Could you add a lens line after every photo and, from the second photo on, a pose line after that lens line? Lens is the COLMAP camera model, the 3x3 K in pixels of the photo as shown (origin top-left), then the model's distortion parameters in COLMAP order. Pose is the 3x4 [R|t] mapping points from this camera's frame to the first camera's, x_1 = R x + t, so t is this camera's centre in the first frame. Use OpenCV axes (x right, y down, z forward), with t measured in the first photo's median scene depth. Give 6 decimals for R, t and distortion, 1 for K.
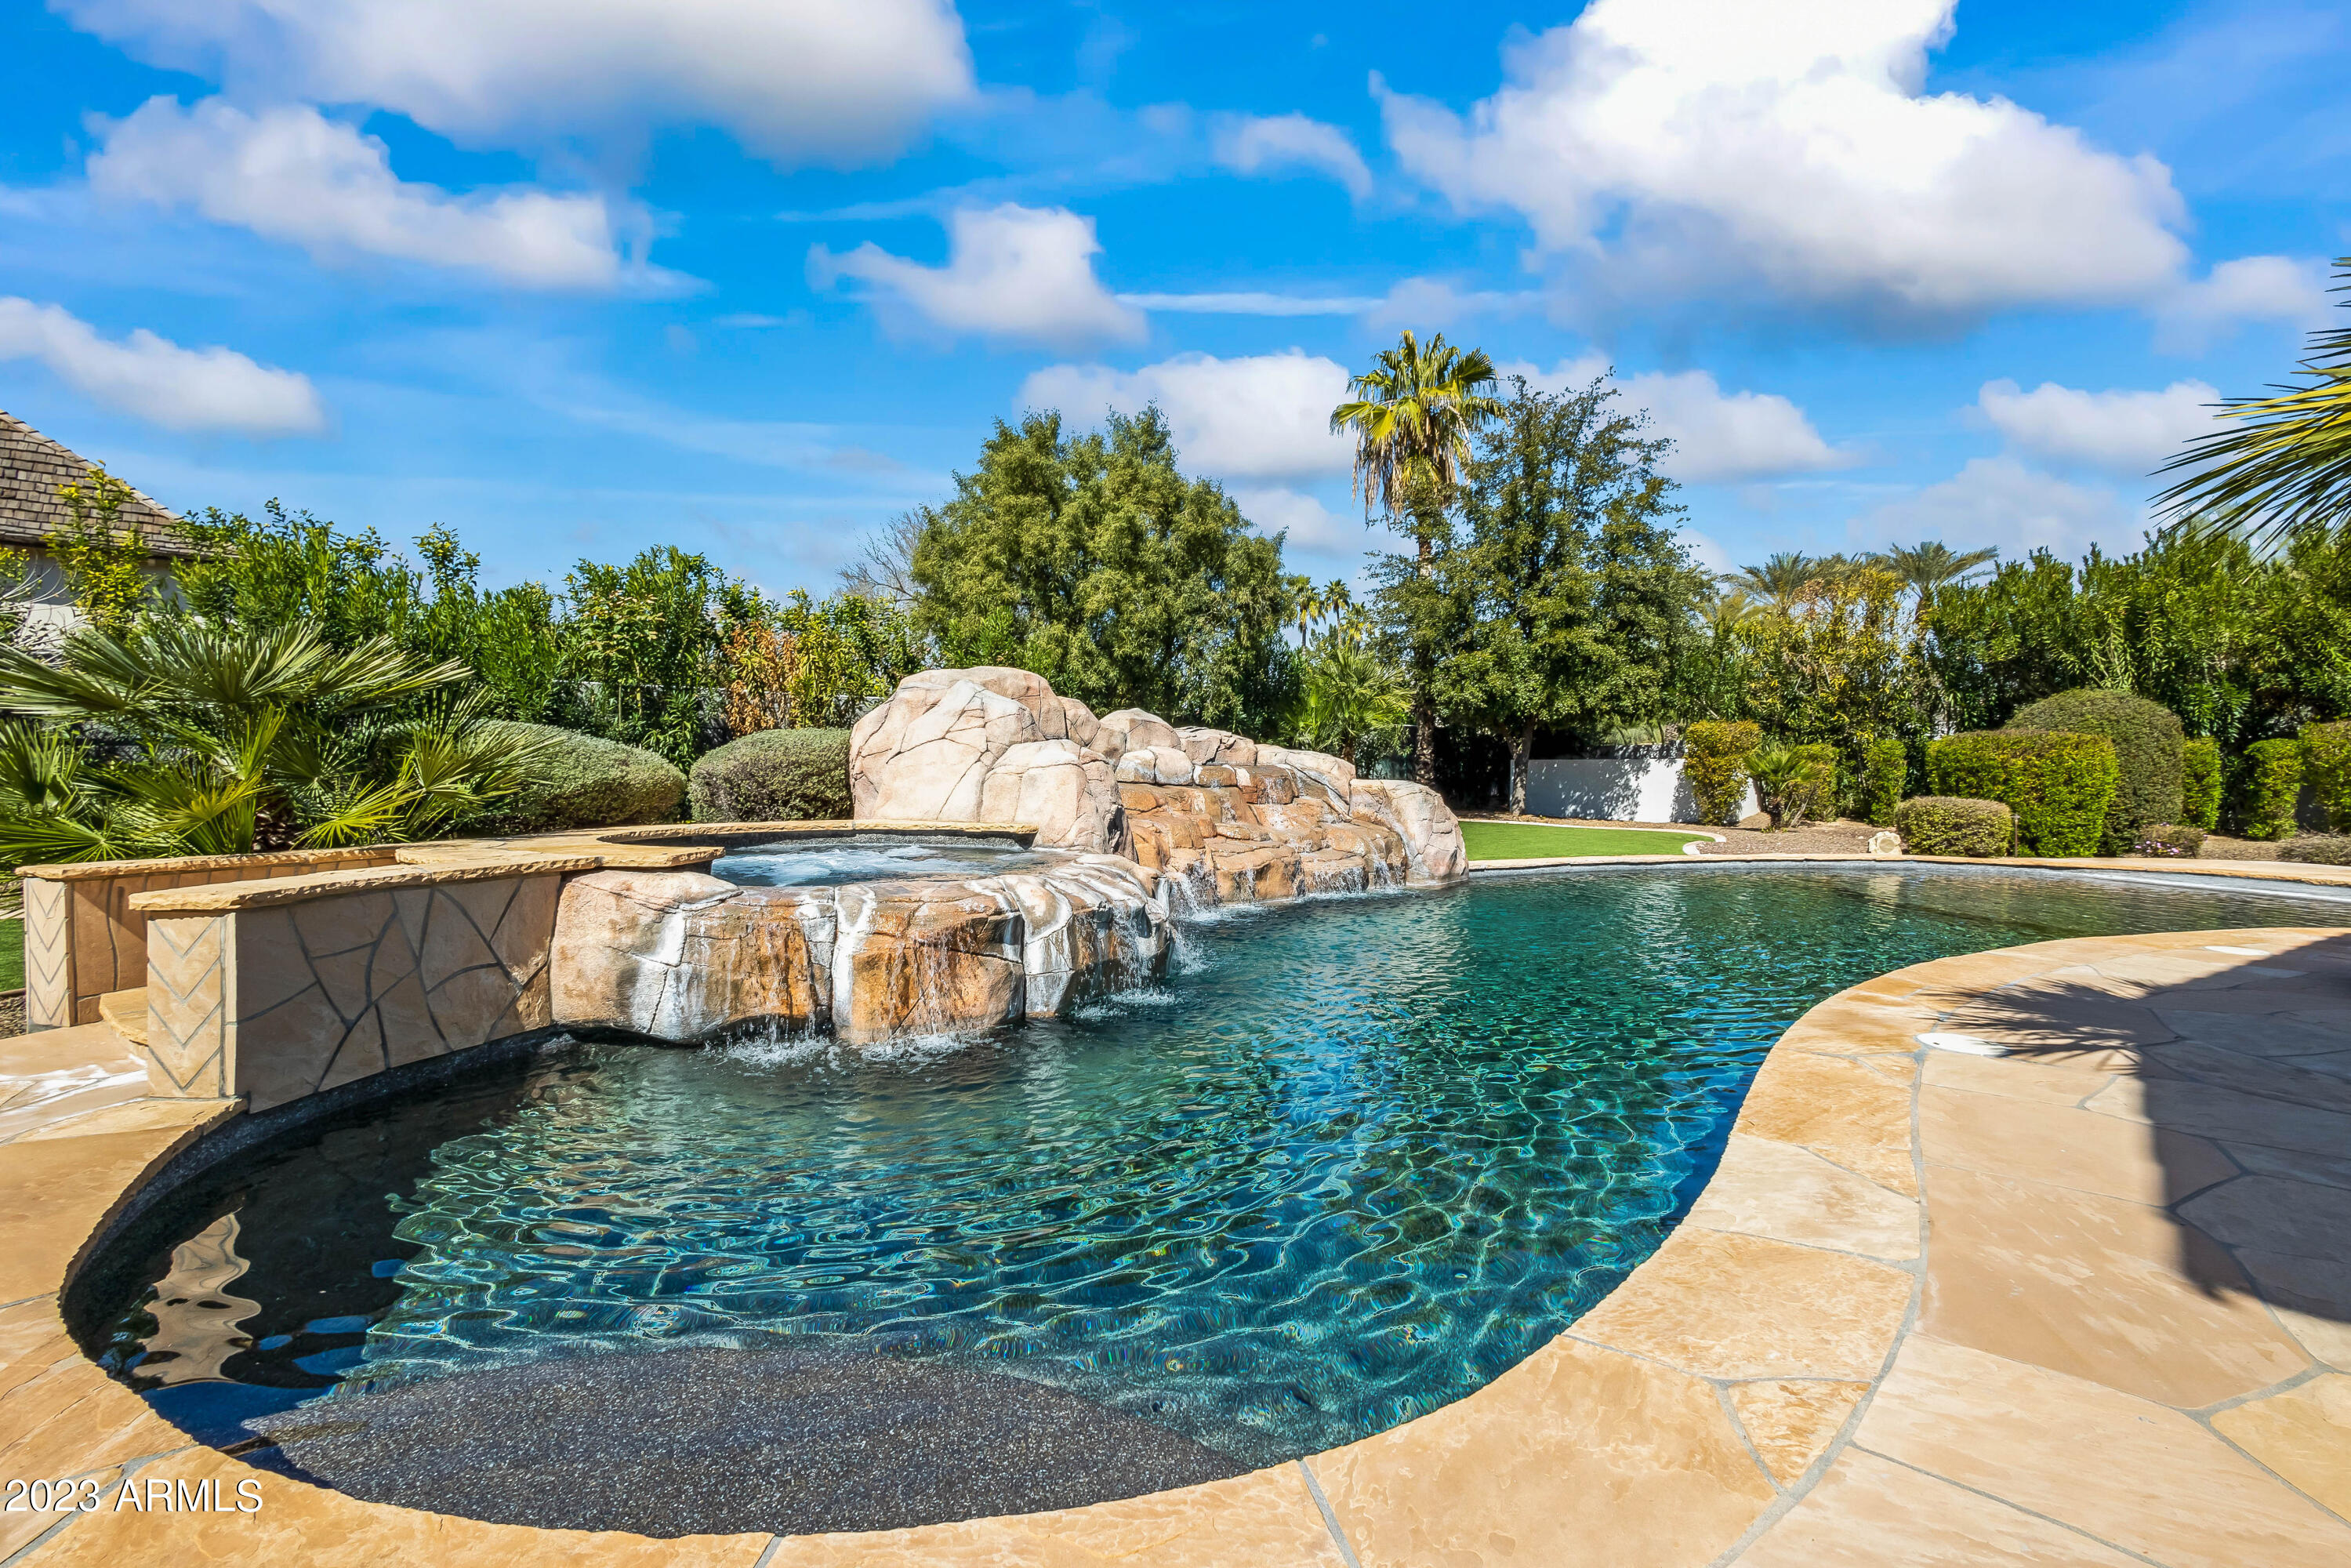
lens RADIAL K [[1076.5, 0, 1218.0], [0, 1076.5, 785.7], [0, 0, 1]] dist [0.019907, 0.000011]
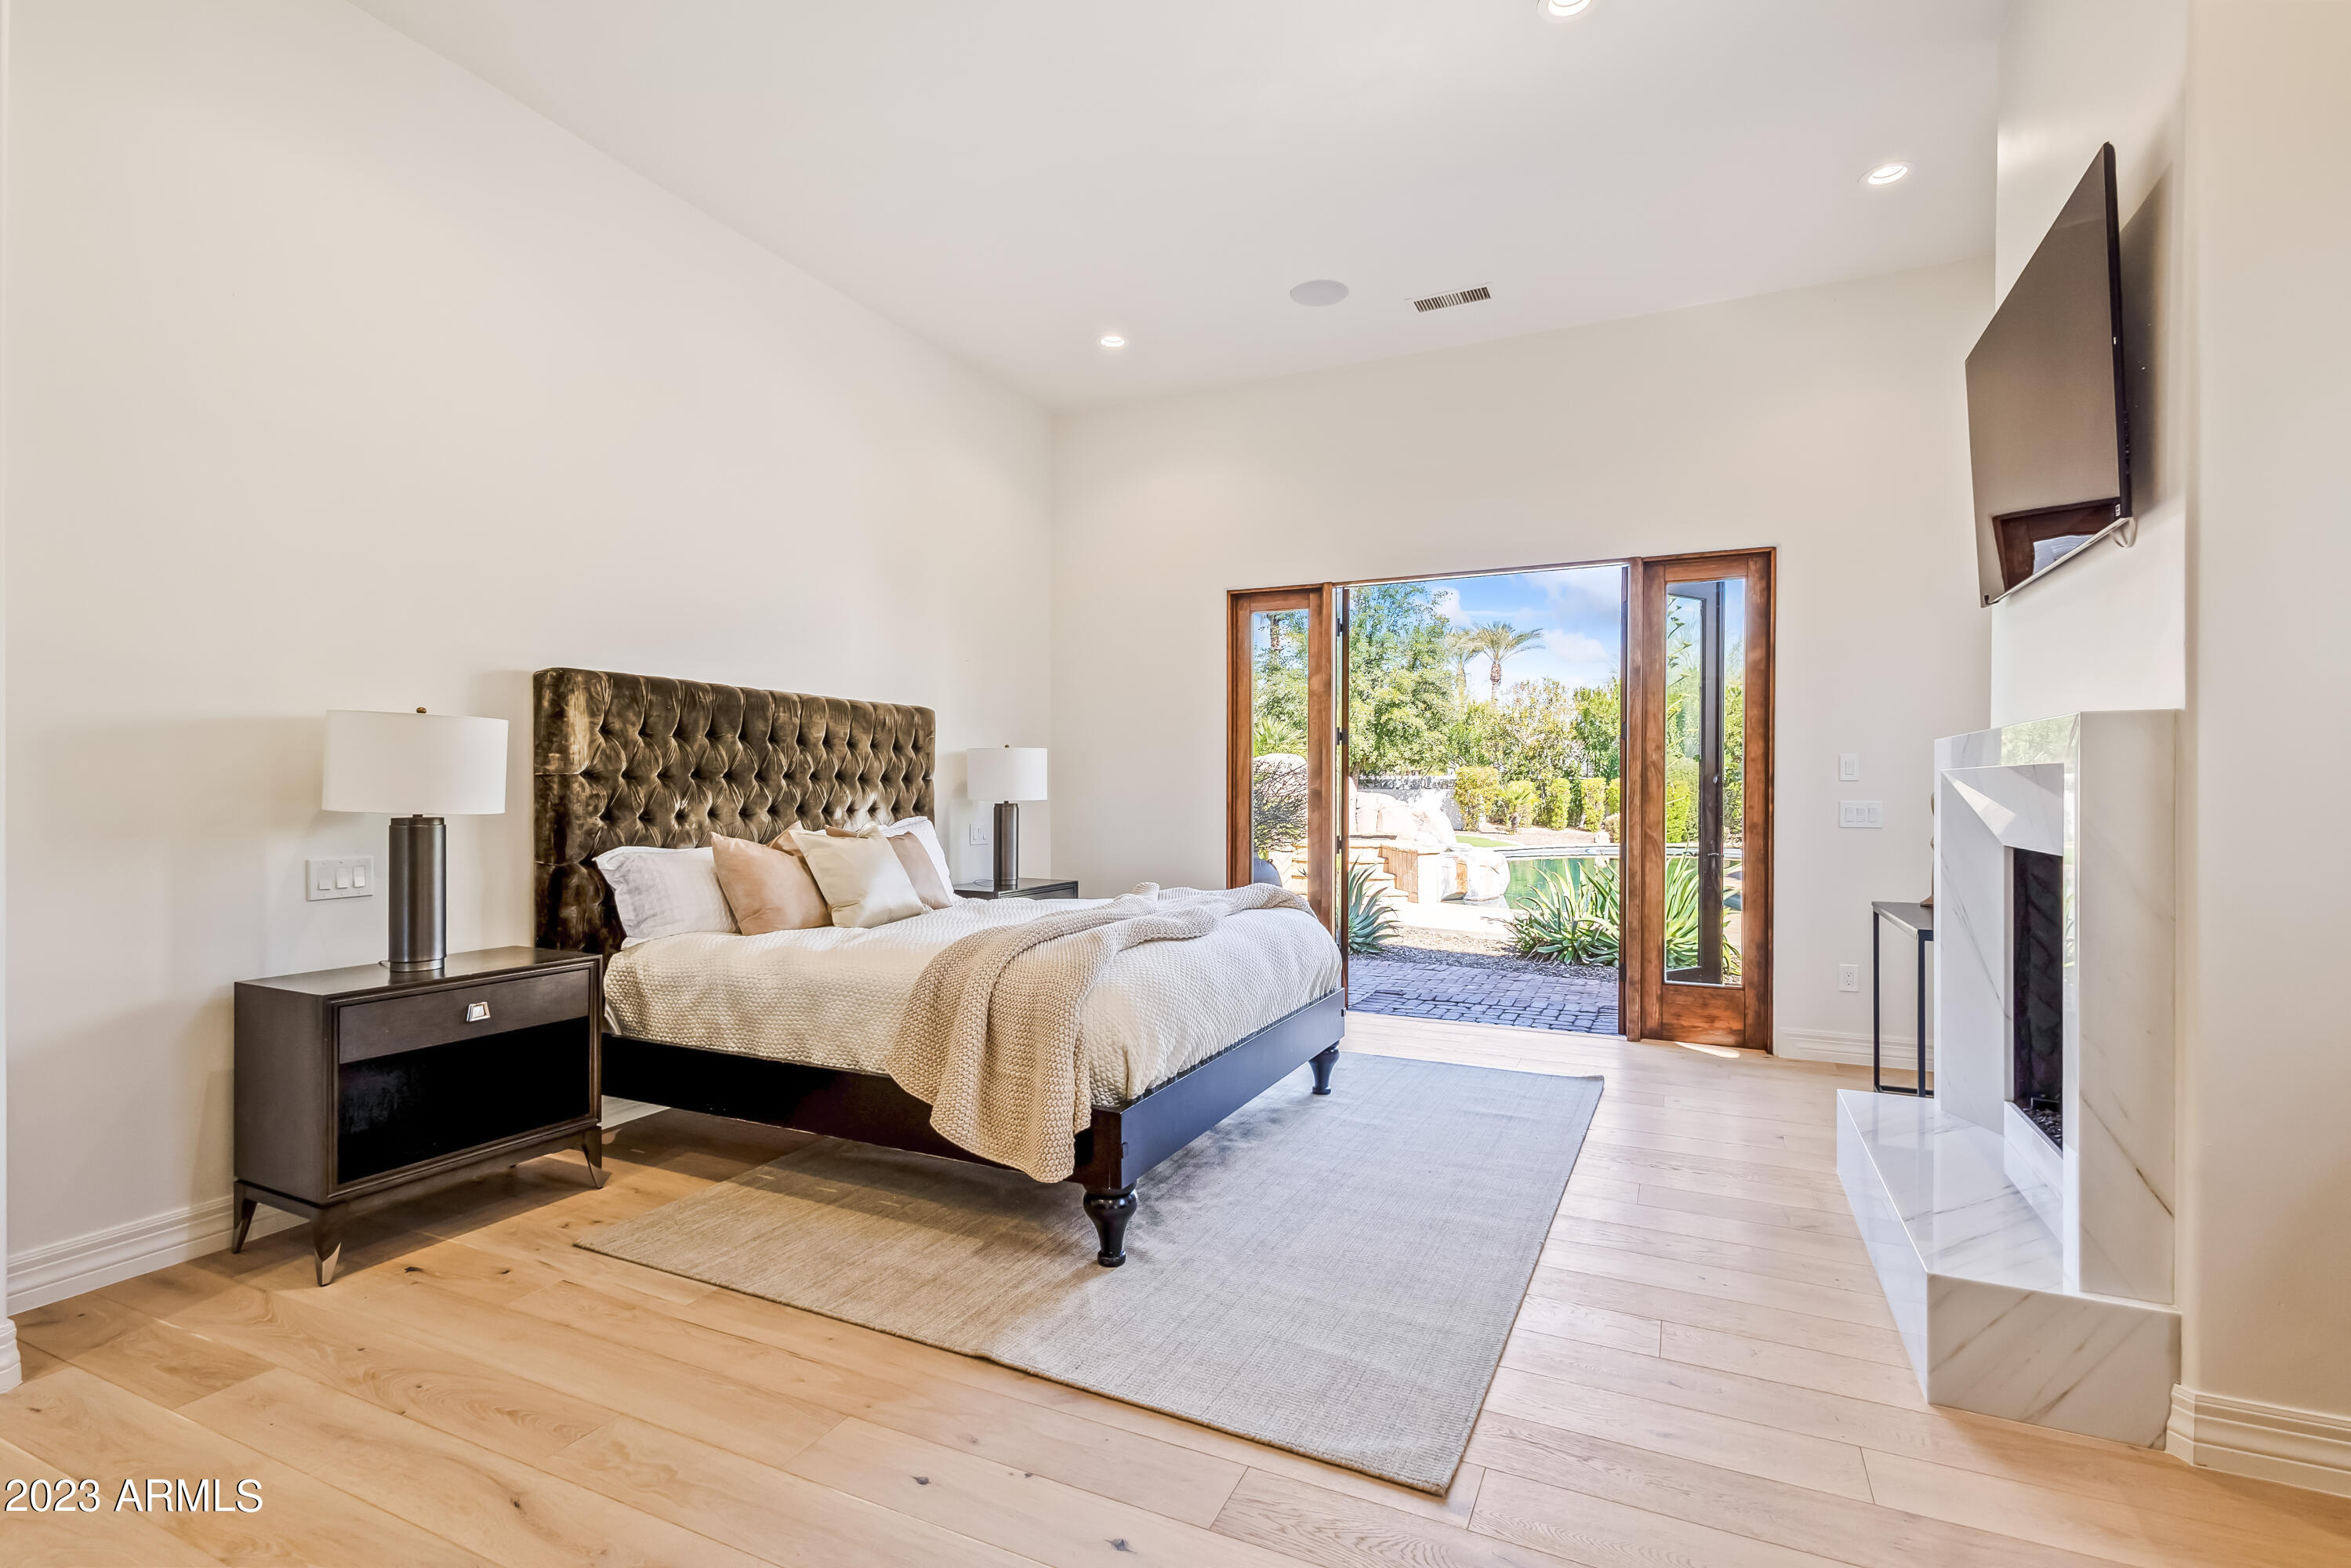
lens RADIAL K [[1096.2, 0, 1184.3], [0, 1096.2, 790.8], [0, 0, 1]] dist [0.012063, -0.000853]
pose [[0.935956, -0.003650, 0.352099, -0.528237], [0.006916, 0.999944, -0.008019, -0.013790], [-0.352050, 0.009941, 0.935928, -0.388211]]
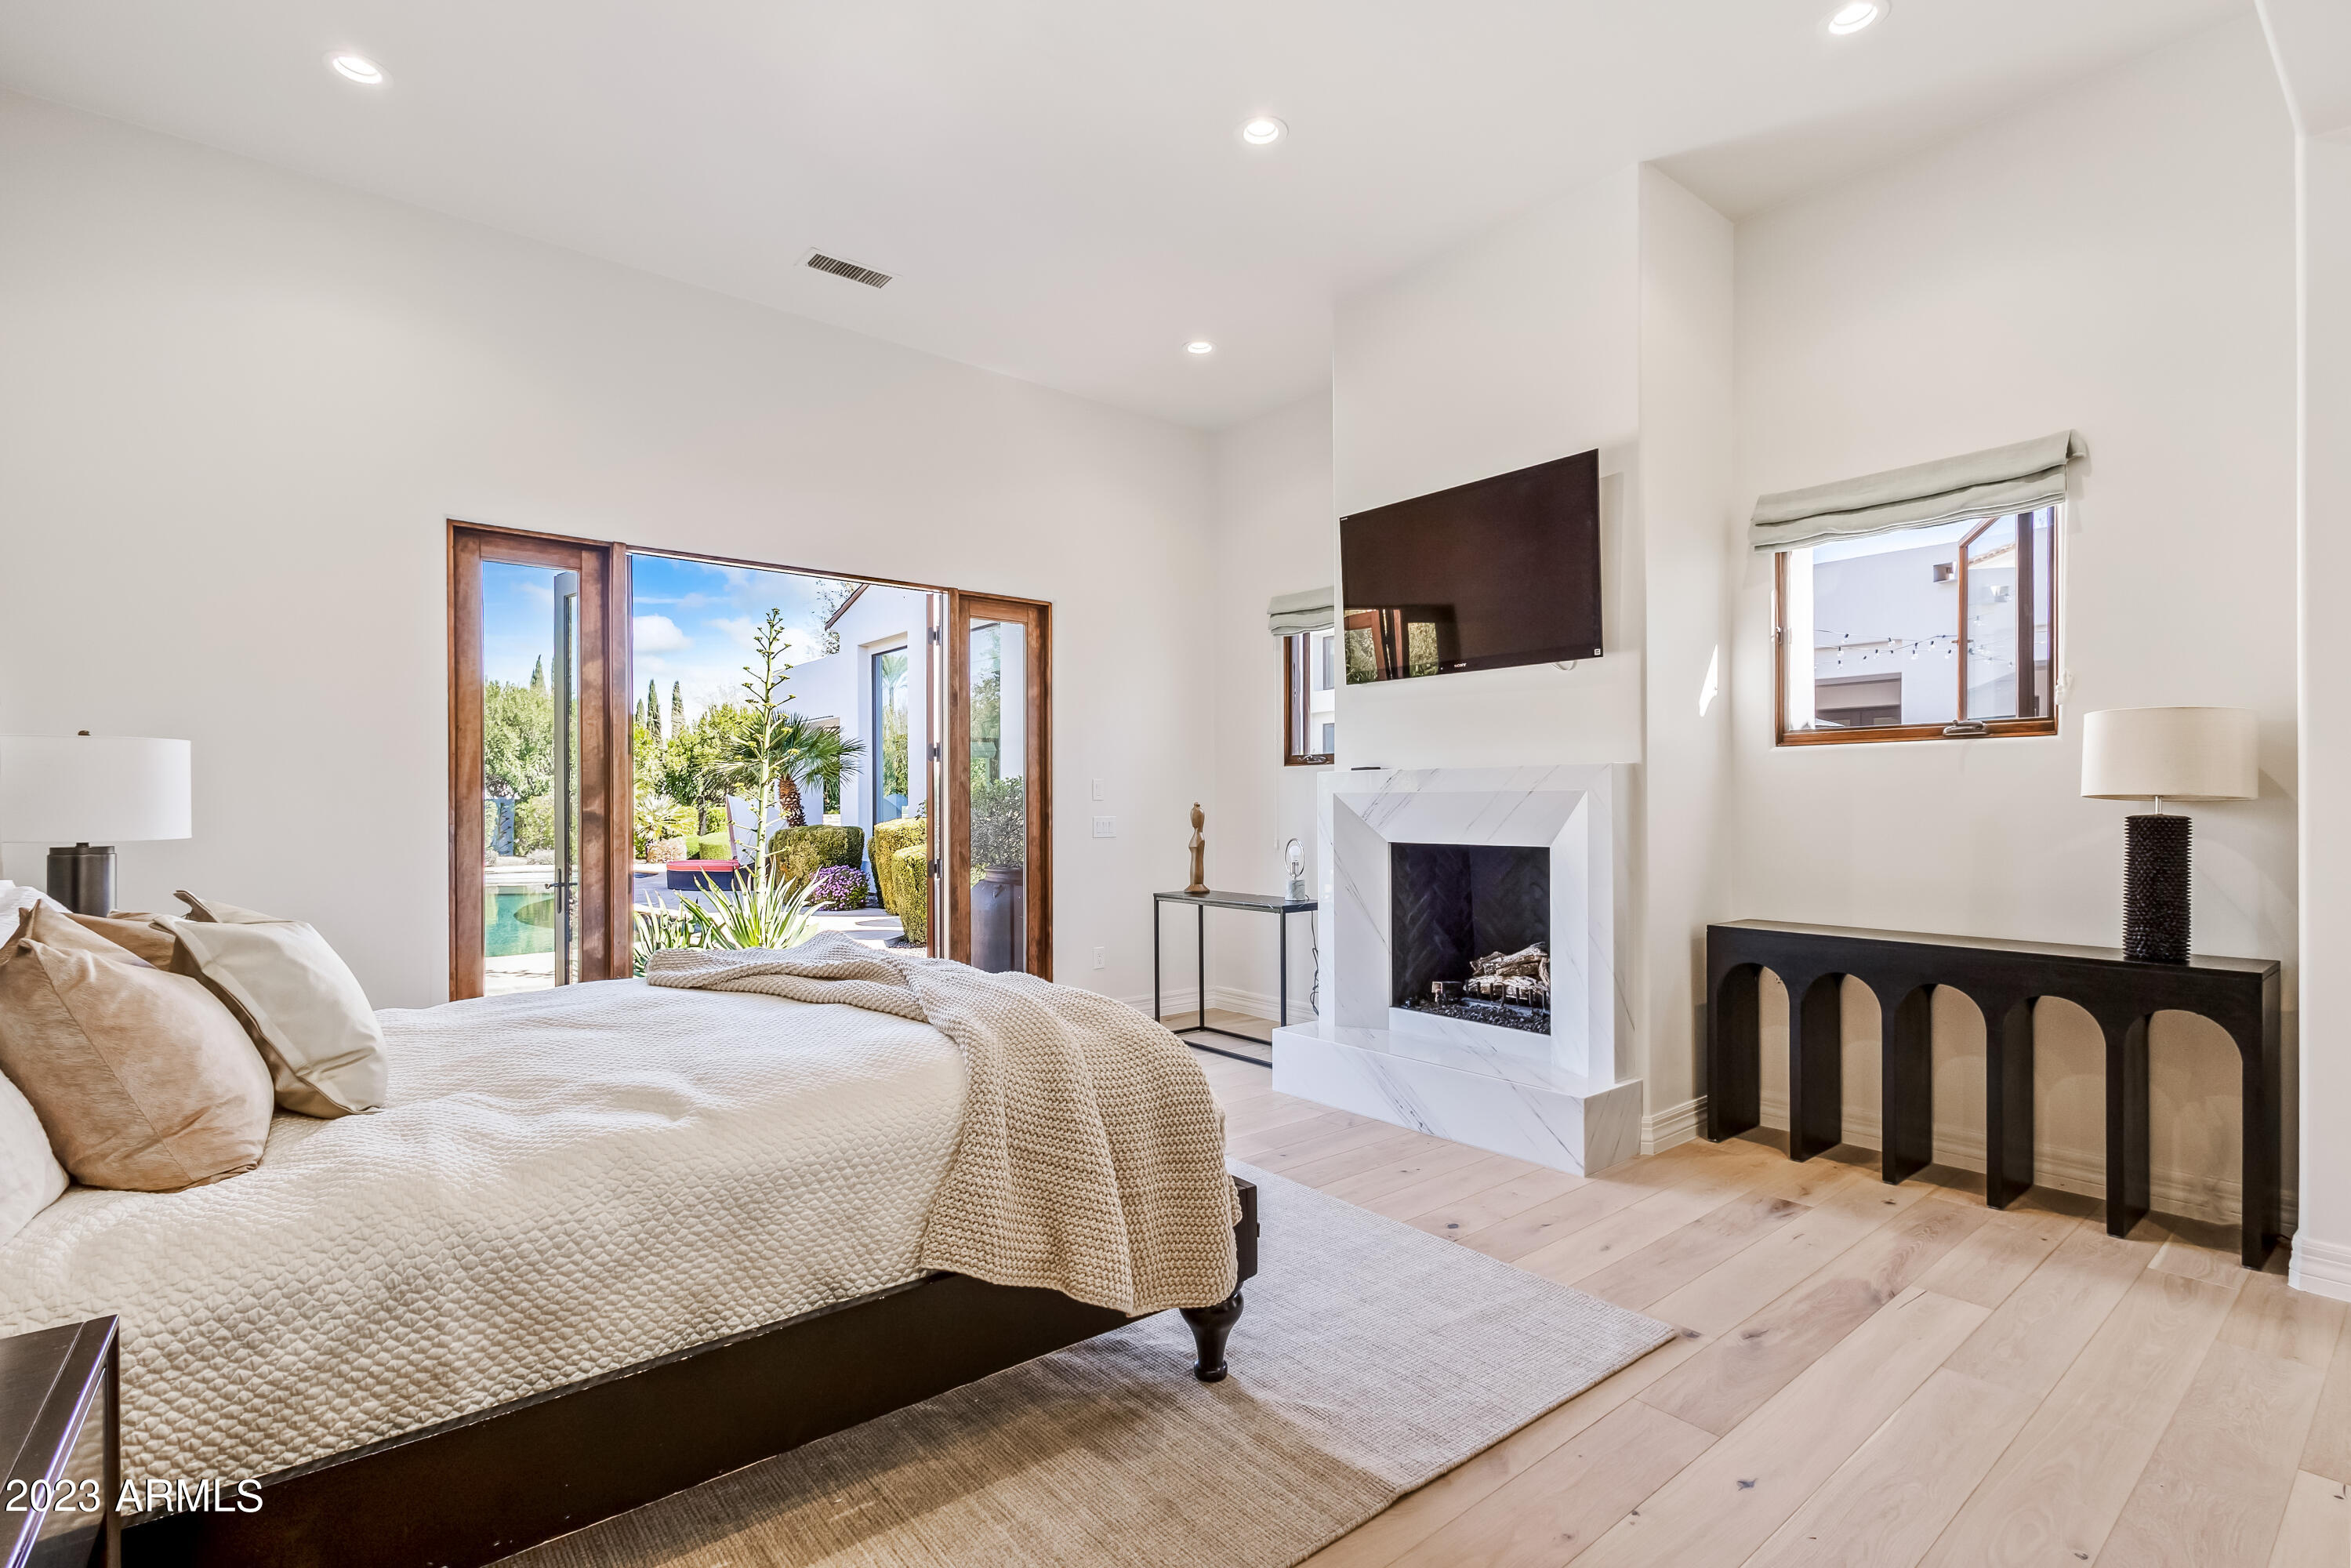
lens RADIAL K [[1092.1, 0, 1191.5], [0, 1092.1, 807.1], [0, 0, 1]] dist [0.010496, -0.000737]
pose [[0.076148, -0.006606, 0.997075, -0.616026], [0.019109, 0.999804, 0.005165, -0.016653], [-0.996913, 0.018660, 0.076259, -0.241864]]
